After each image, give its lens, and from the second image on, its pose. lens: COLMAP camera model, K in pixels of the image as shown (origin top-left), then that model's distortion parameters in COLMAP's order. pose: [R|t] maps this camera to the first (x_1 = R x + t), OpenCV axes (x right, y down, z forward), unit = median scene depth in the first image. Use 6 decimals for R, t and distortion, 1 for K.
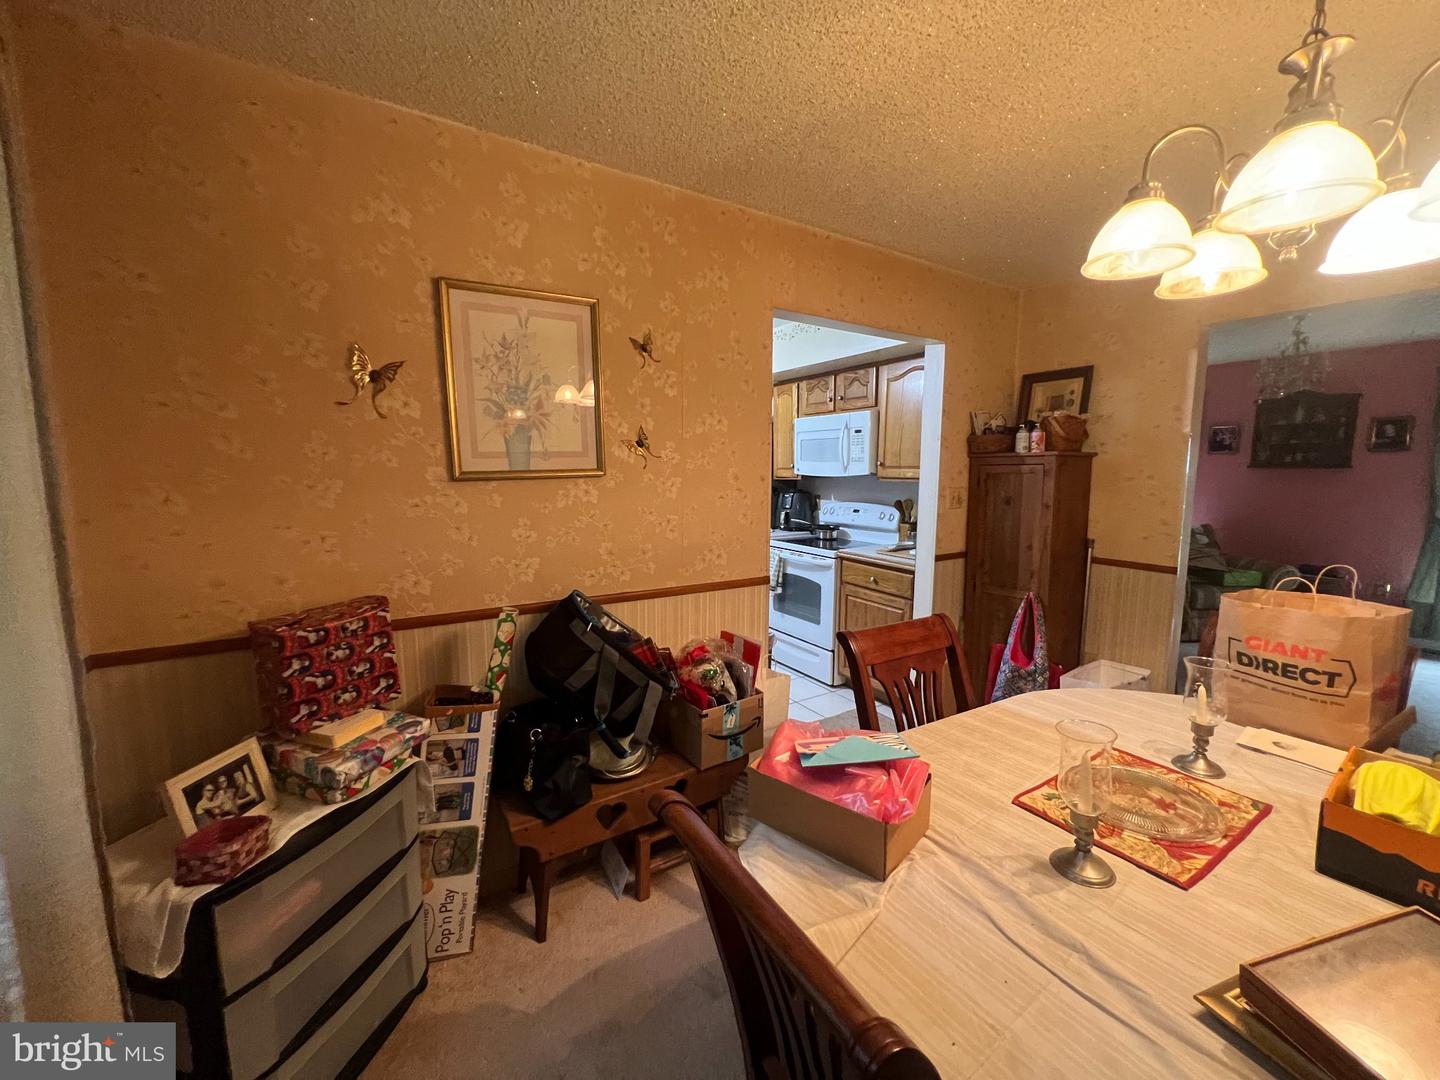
lens RADIAL K [[579.7, 0, 718.0], [0, 579.7, 537.1], [0, 0, 1]] dist [-0.002381, 0.000796]
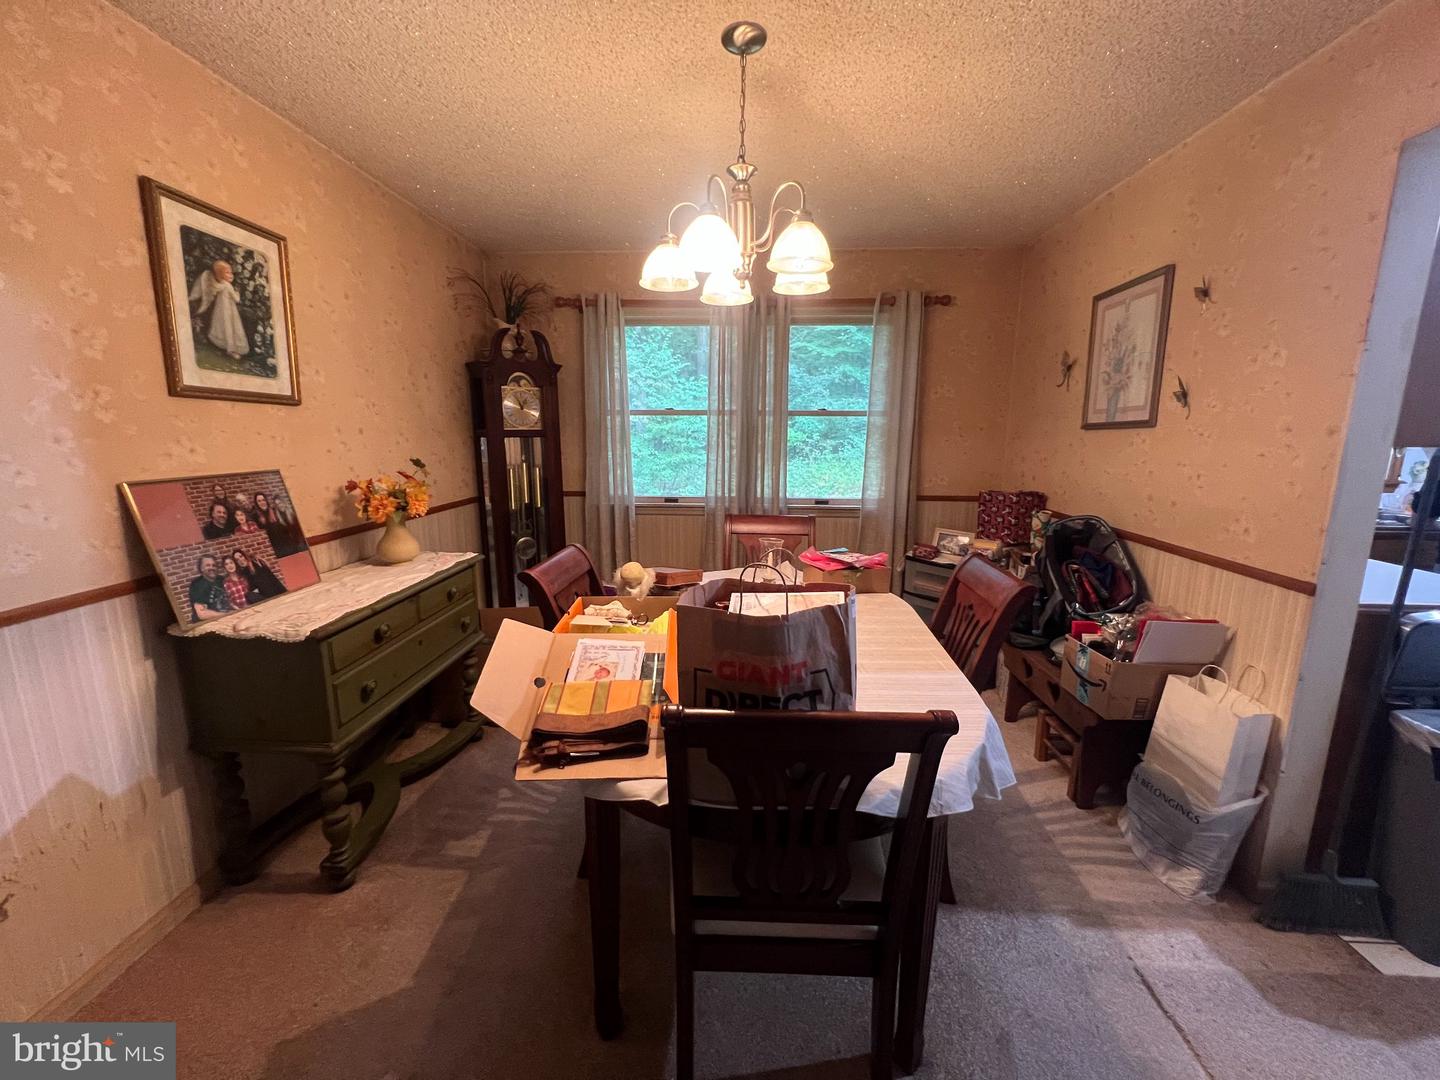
lens RADIAL K [[579.7, 0, 718.0], [0, 579.7, 537.1], [0, 0, 1]] dist [-0.002381, 0.000796]
pose [[-0.584632, 0.143695, -0.798472, 1.211579], [-0.102758, 0.963148, 0.248569, -0.092631], [0.804765, 0.227371, -0.548322, 0.994236]]
